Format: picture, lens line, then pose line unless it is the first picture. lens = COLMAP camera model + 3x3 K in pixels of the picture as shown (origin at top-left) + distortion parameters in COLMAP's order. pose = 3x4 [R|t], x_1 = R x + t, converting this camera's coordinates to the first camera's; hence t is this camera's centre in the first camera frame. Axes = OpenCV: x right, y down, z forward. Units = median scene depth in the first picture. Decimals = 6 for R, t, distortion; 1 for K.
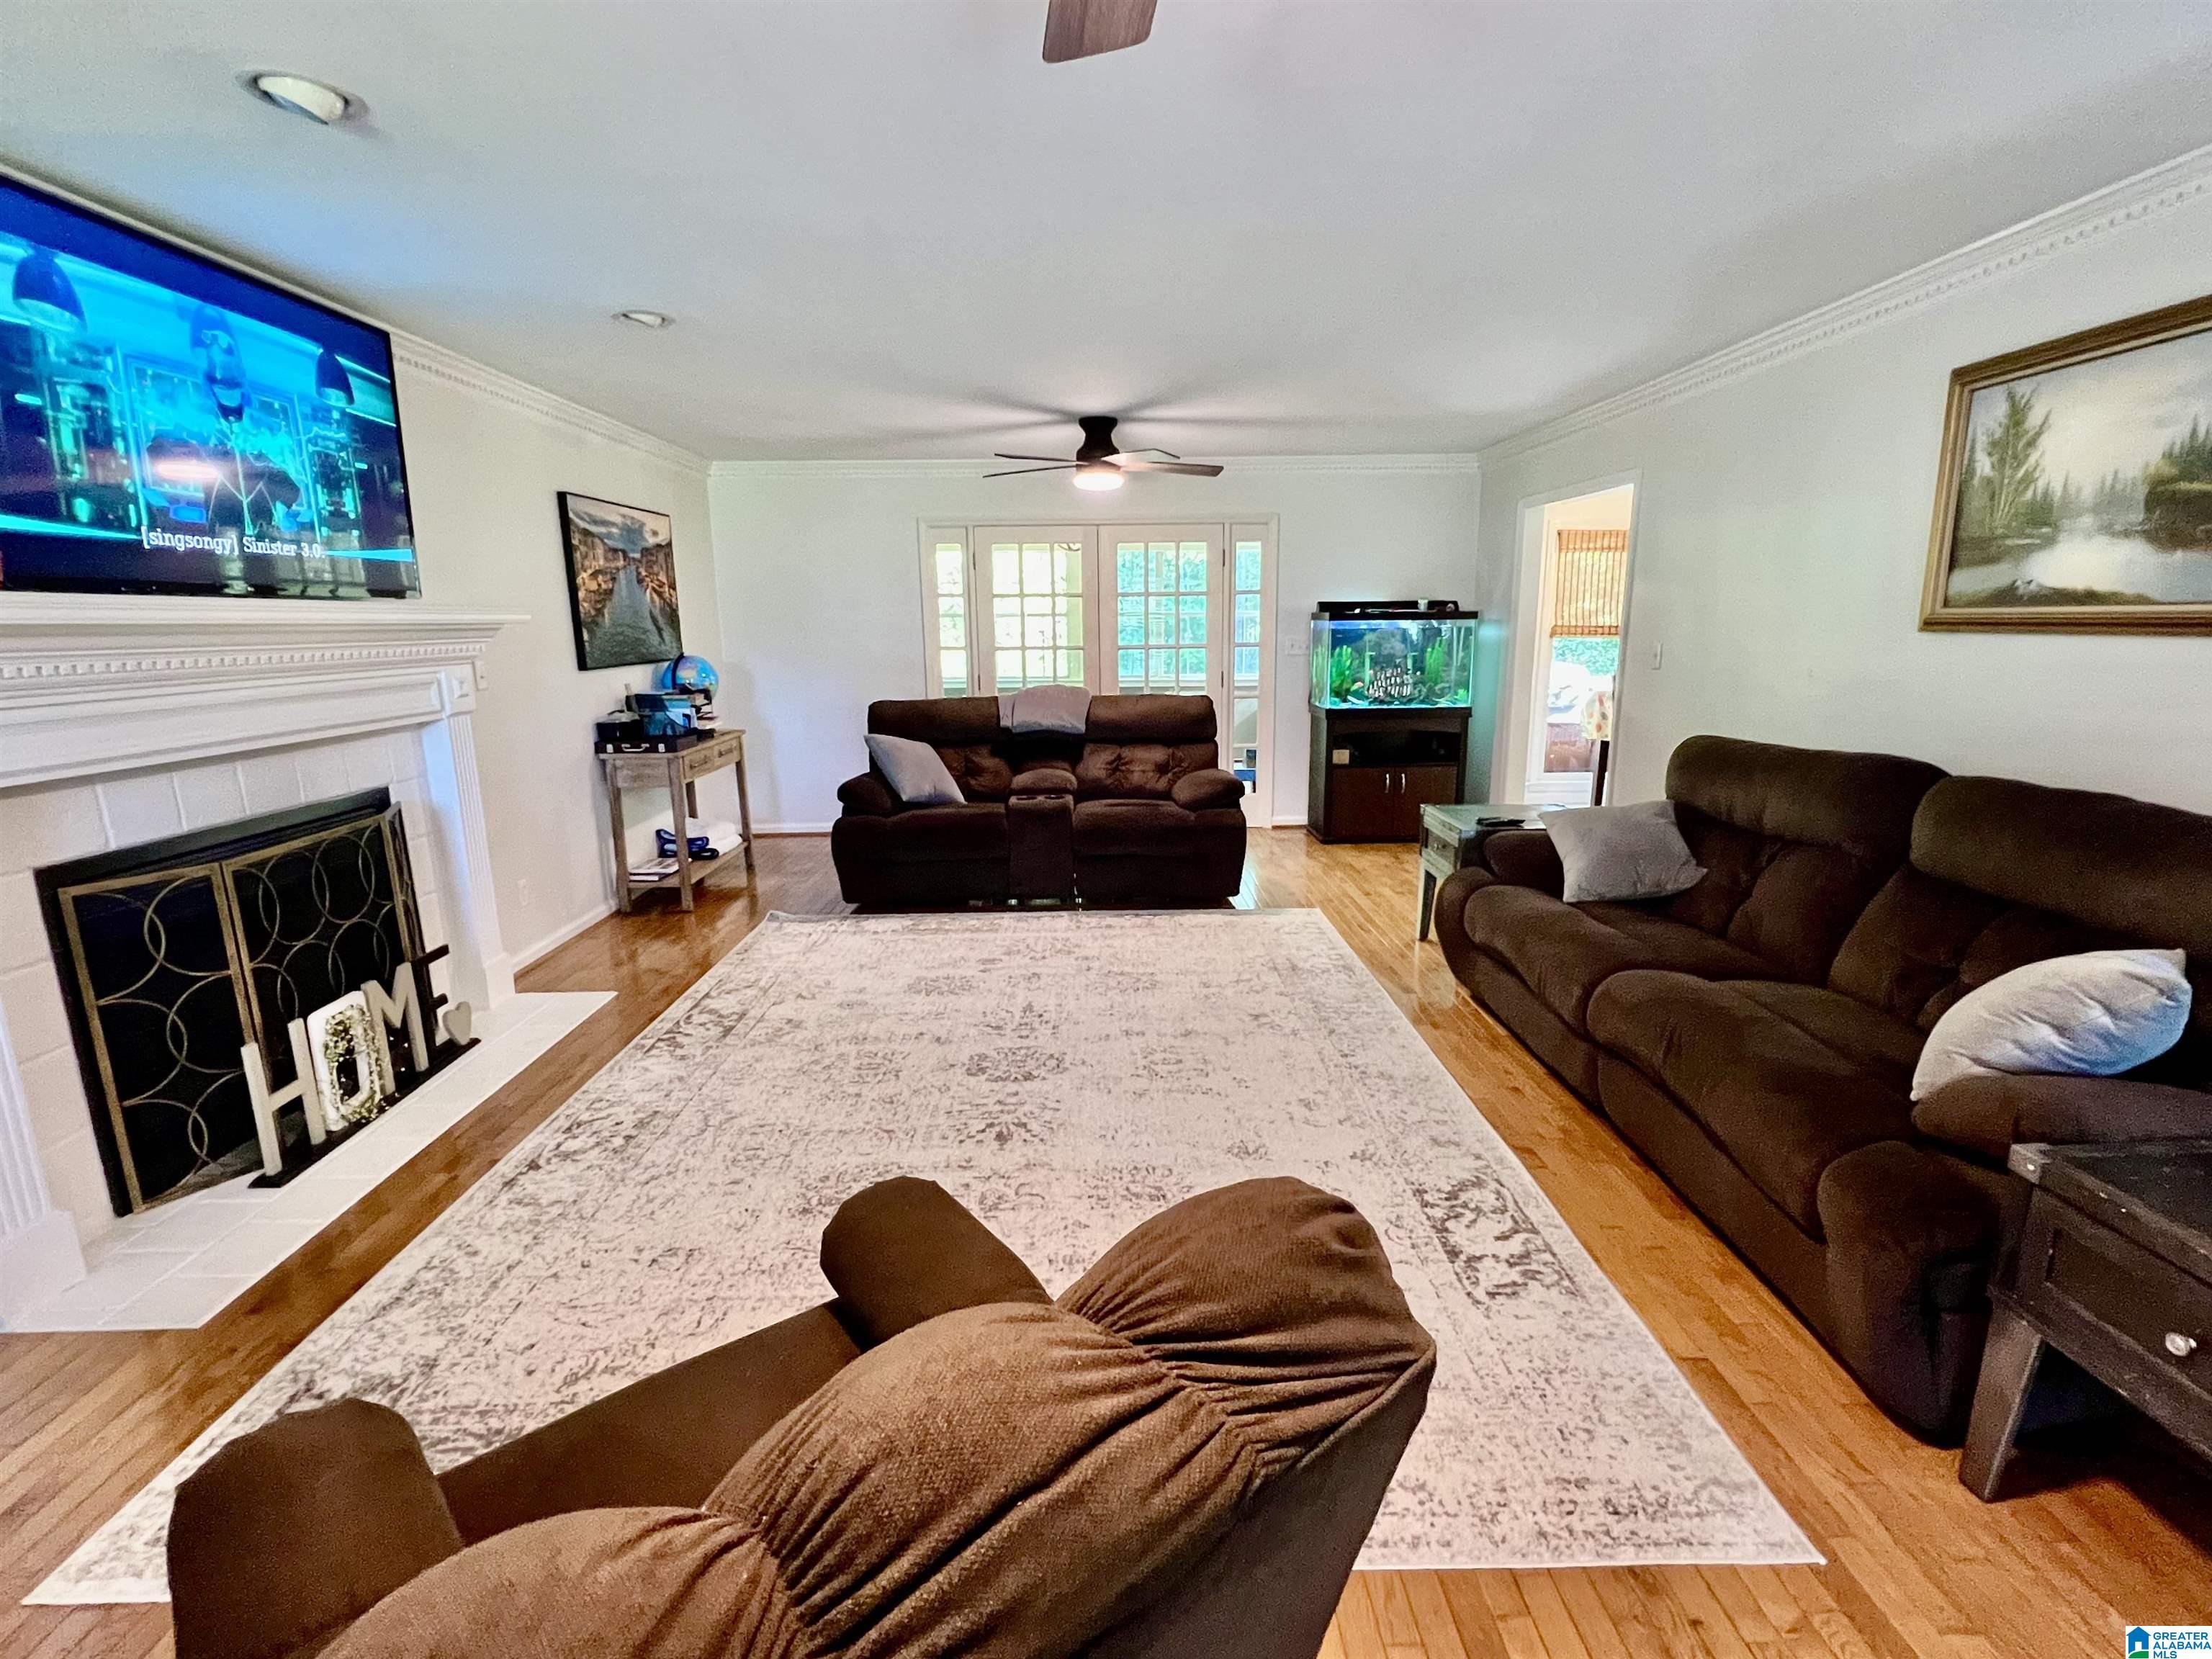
lens RADIAL K [[1030.6, 0, 1112.3], [0, 1030.6, 831.0], [0, 0, 1]] dist [0.002122, -0.003657]
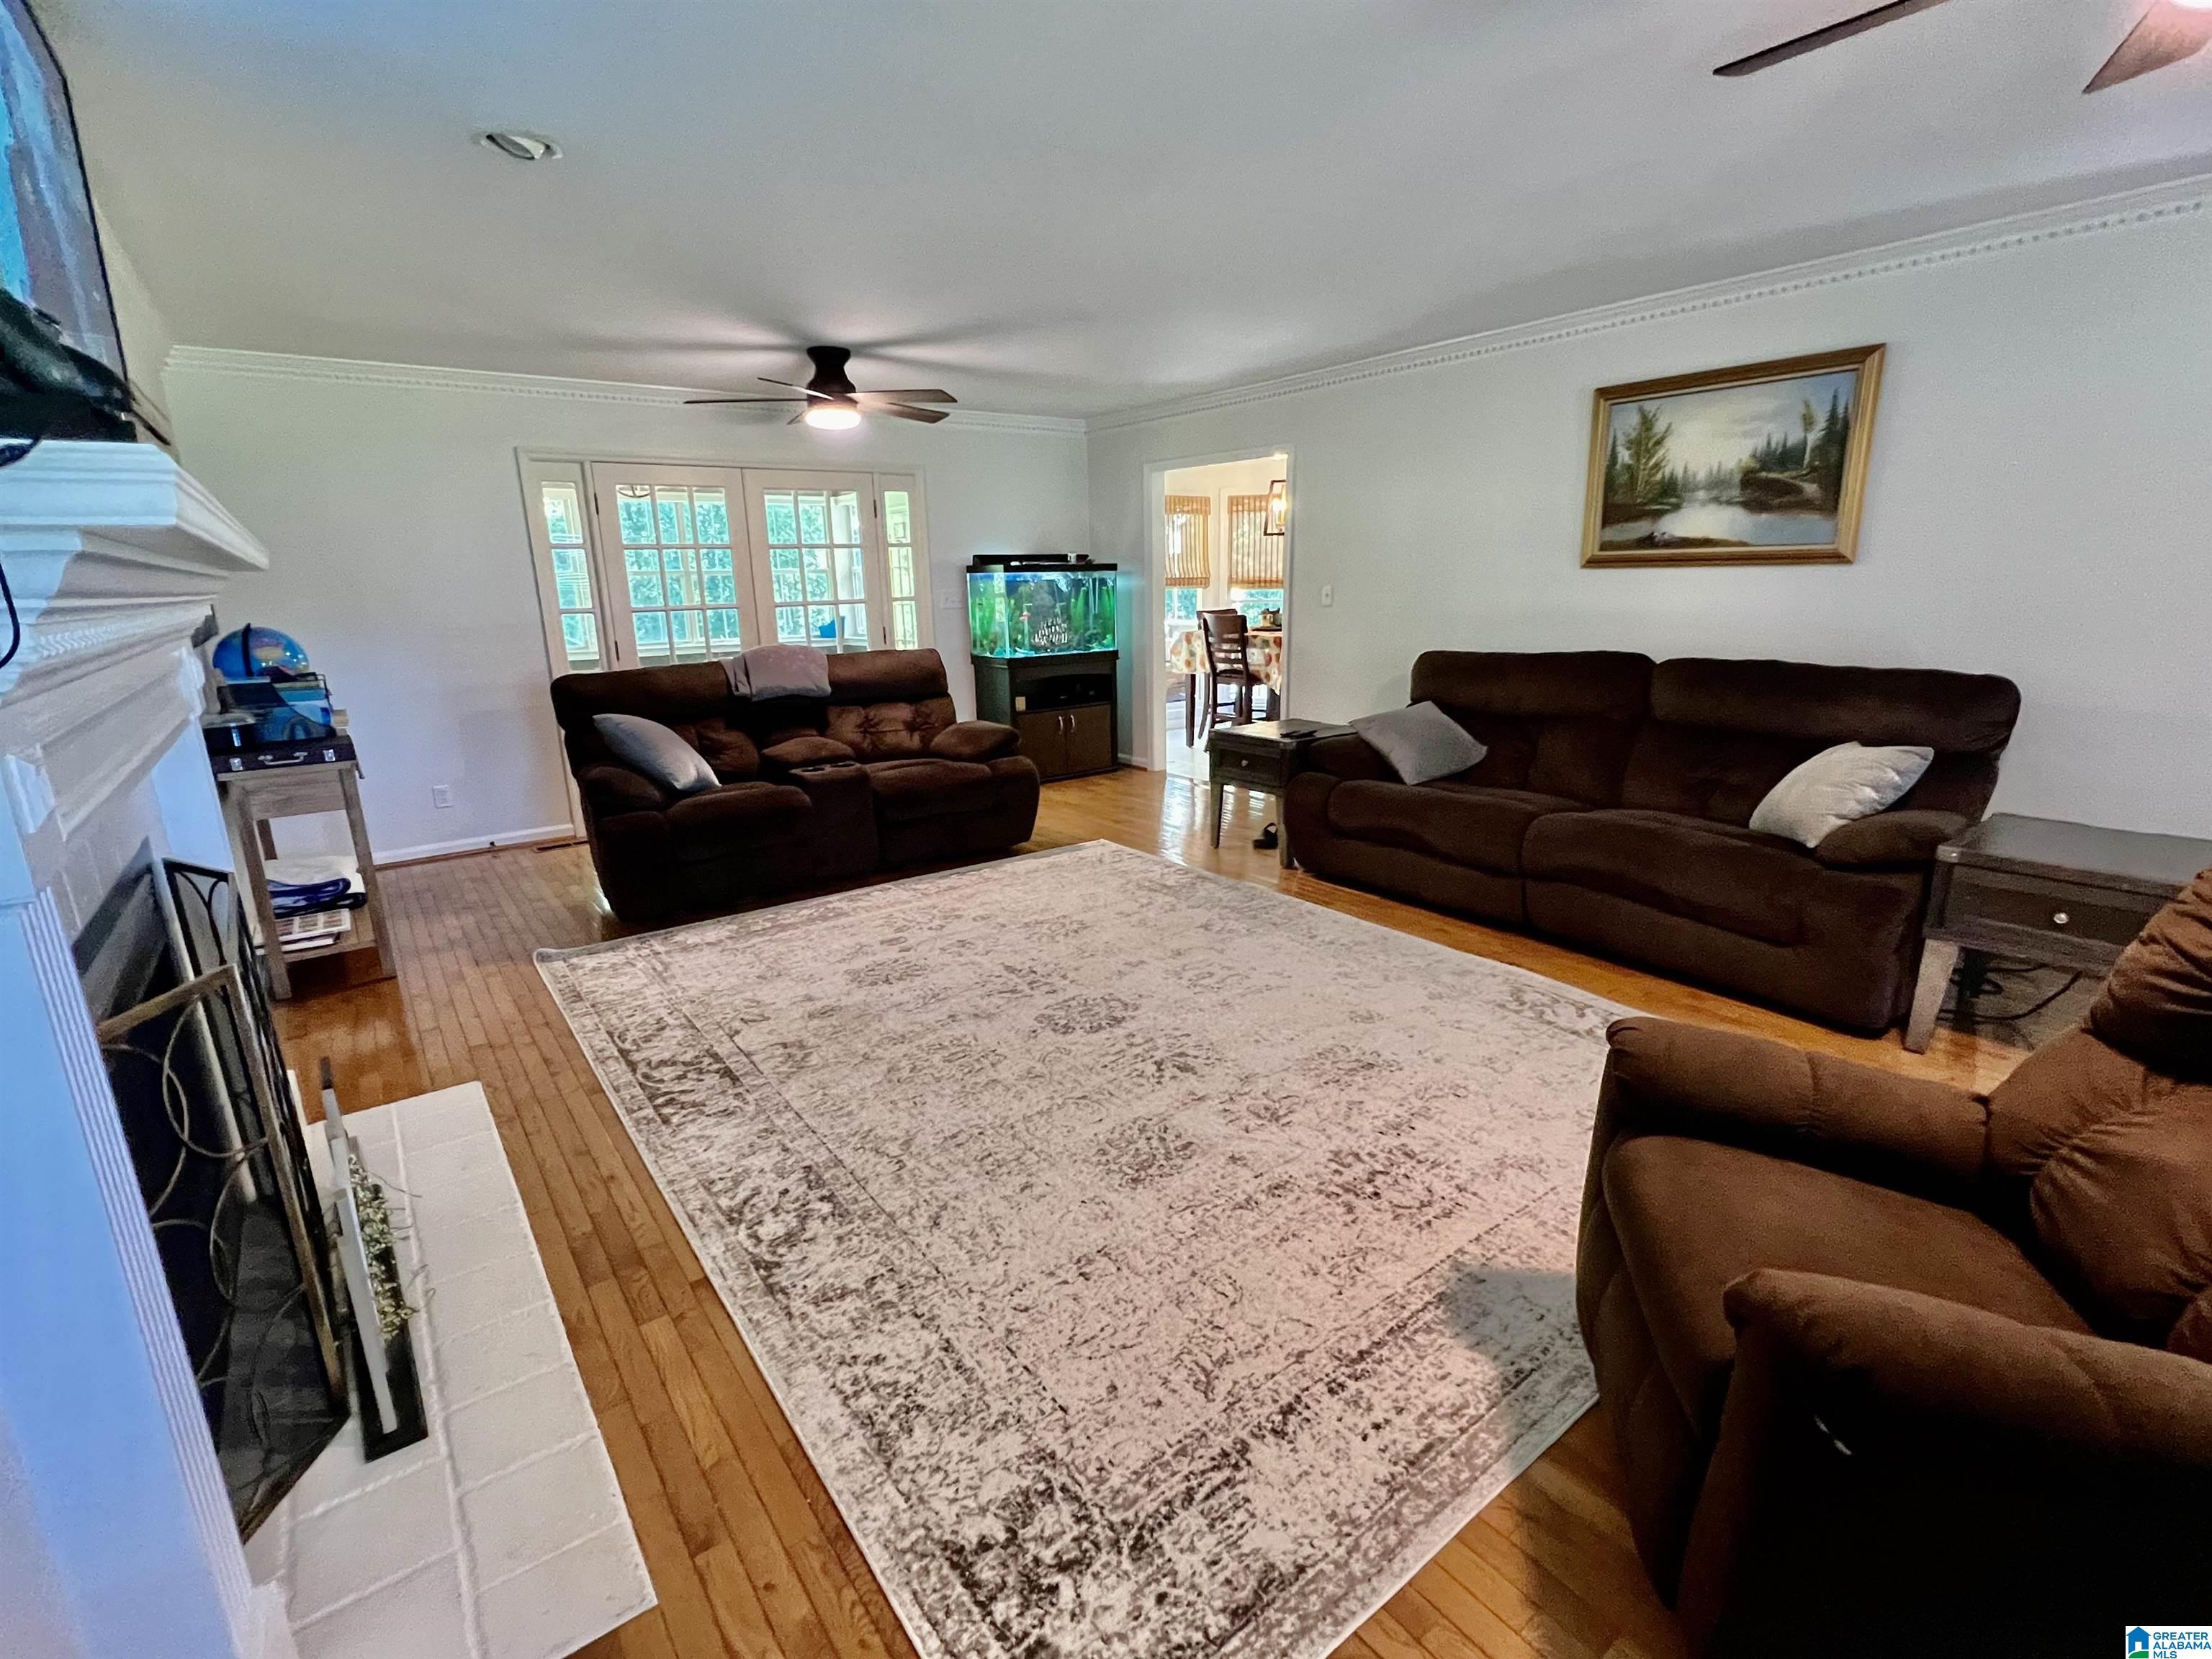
lens RADIAL K [[1030.6, 0, 1105.3], [0, 1030.6, 826.3], [0, 0, 1]] dist [0.002122, -0.003657]
pose [[0.810342, -0.146298, 0.567400, -0.472592], [0.130722, 0.989062, 0.068326, -0.013163], [-0.571189, 0.018804, 0.820603, 0.134637]]
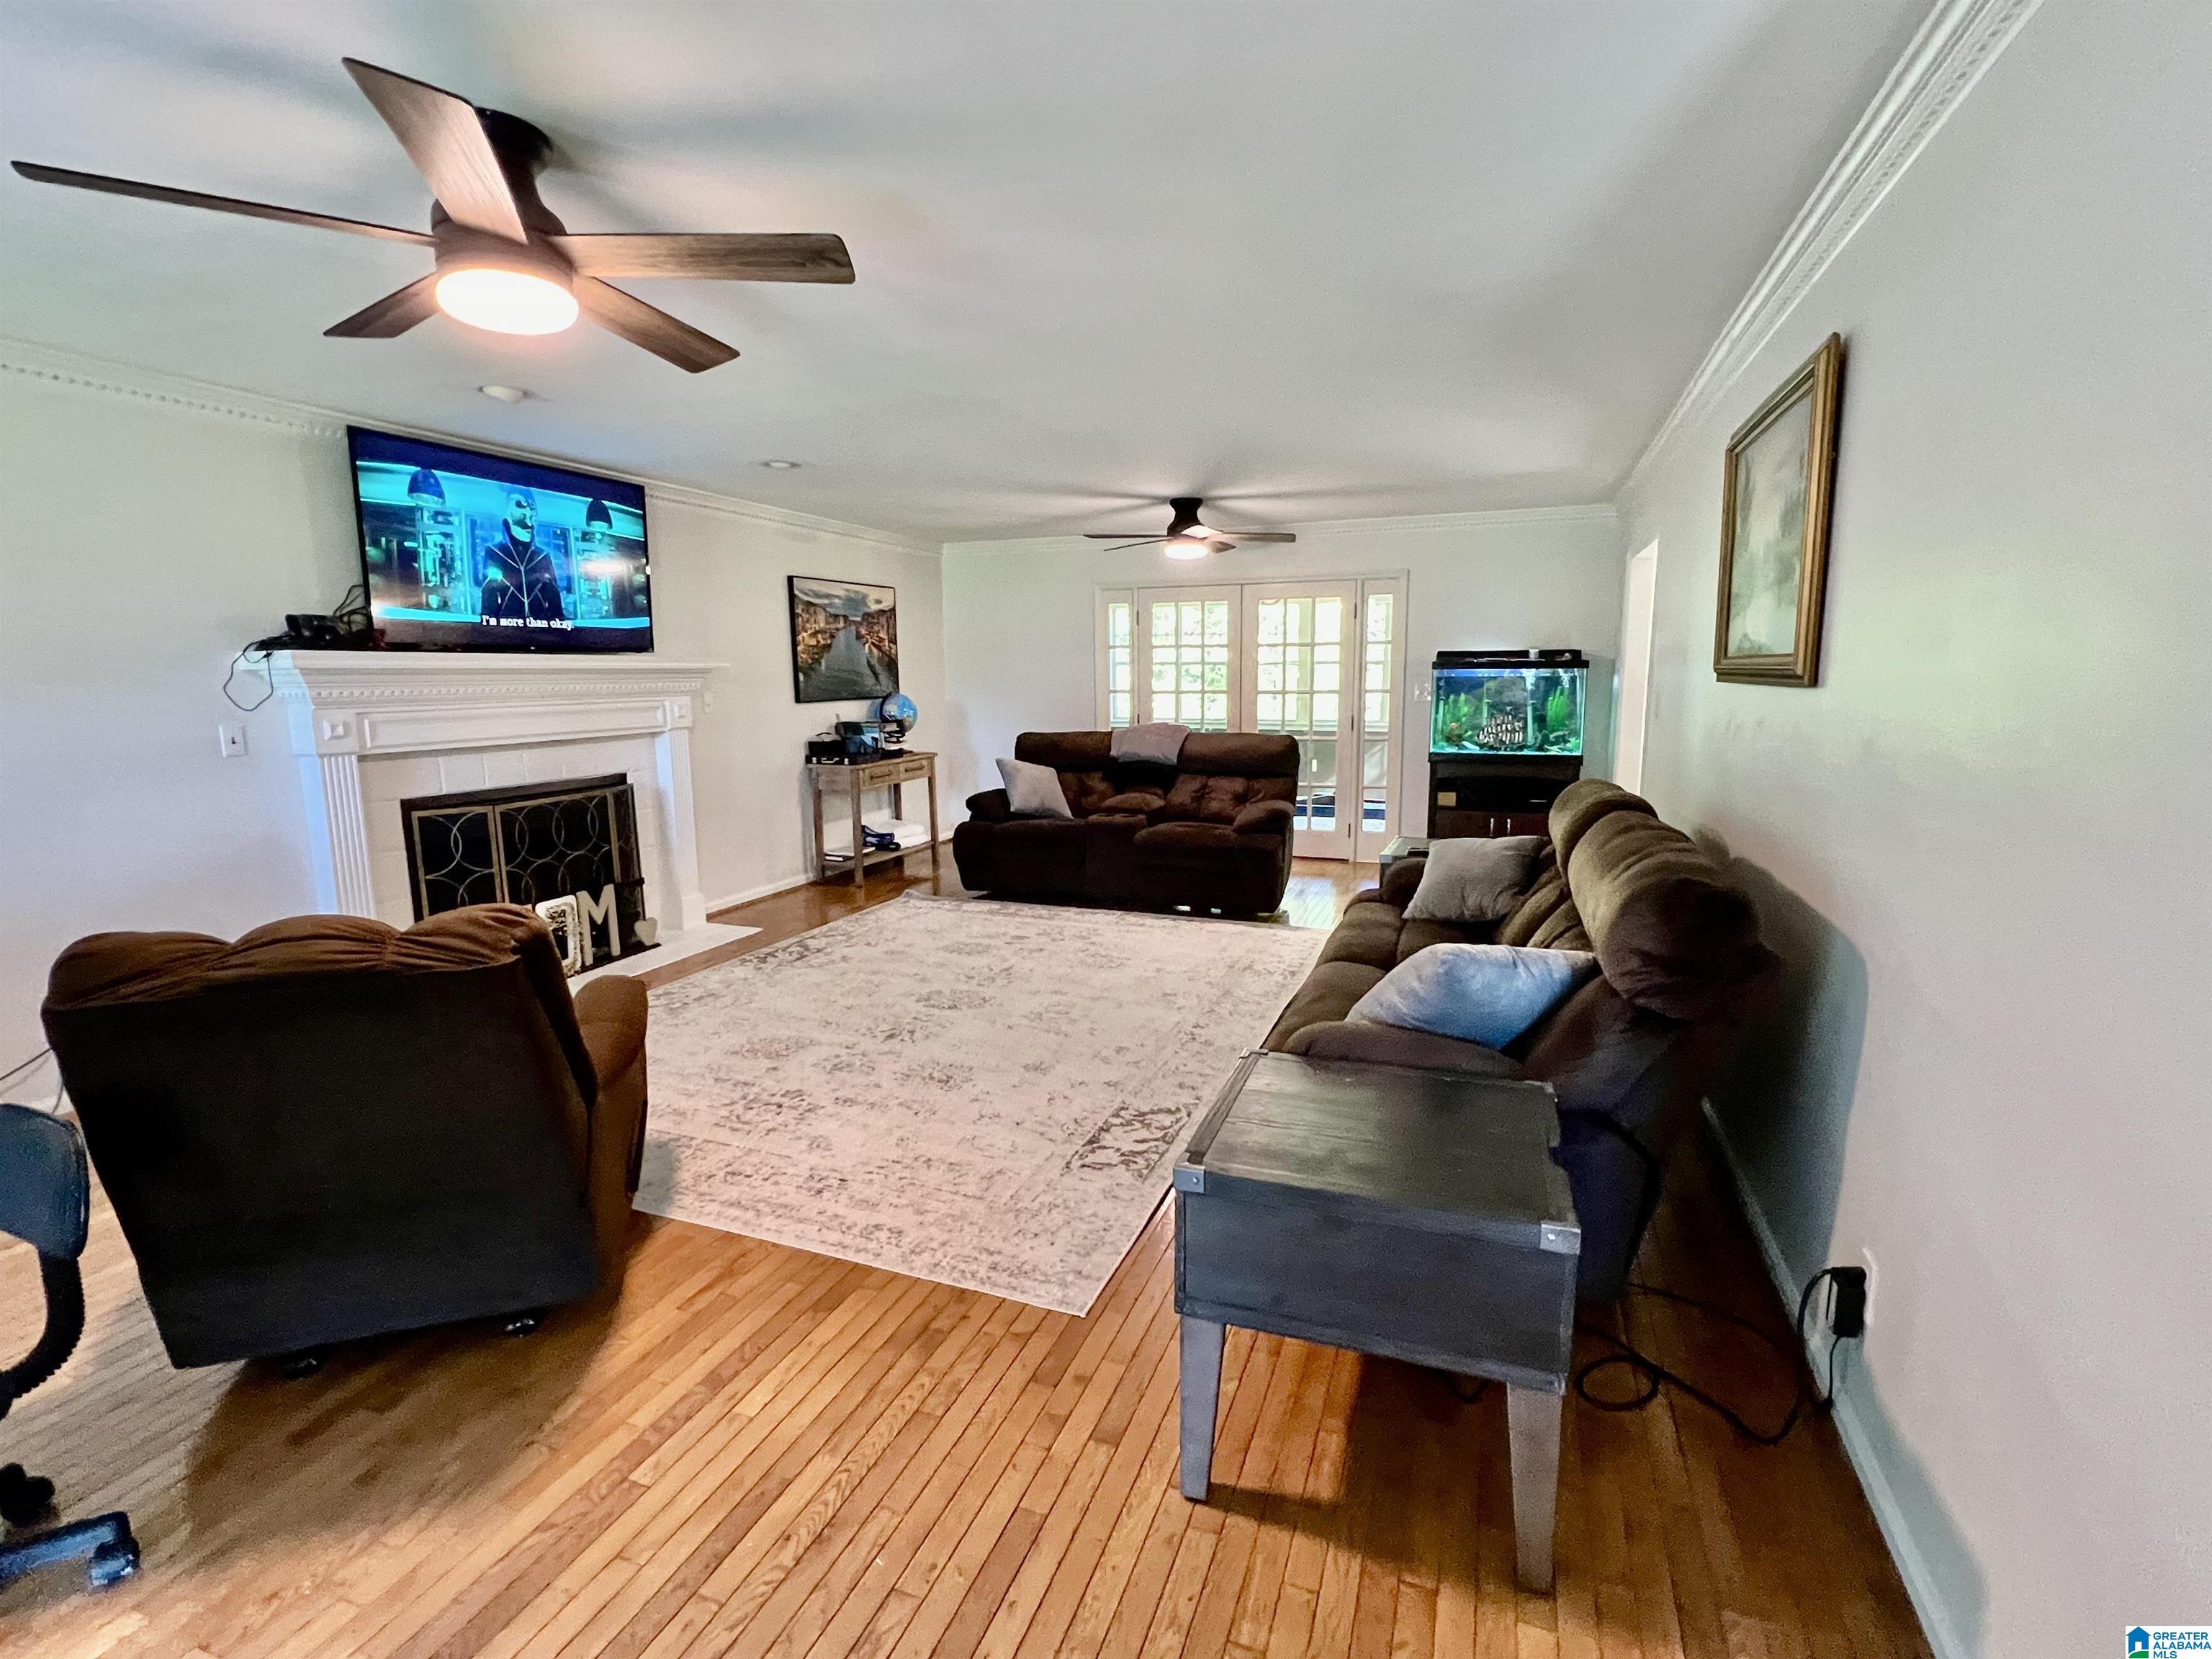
lens RADIAL K [[1030.6, 0, 1115.5], [0, 1030.6, 843.8], [0, 0, 1]] dist [0.002122, -0.003657]
pose [[0.927032, 0.065694, -0.369182, 0.441685], [-0.078670, 0.996696, -0.020187, 0.029025], [0.366636, 0.047758, 0.929138, -0.125045]]
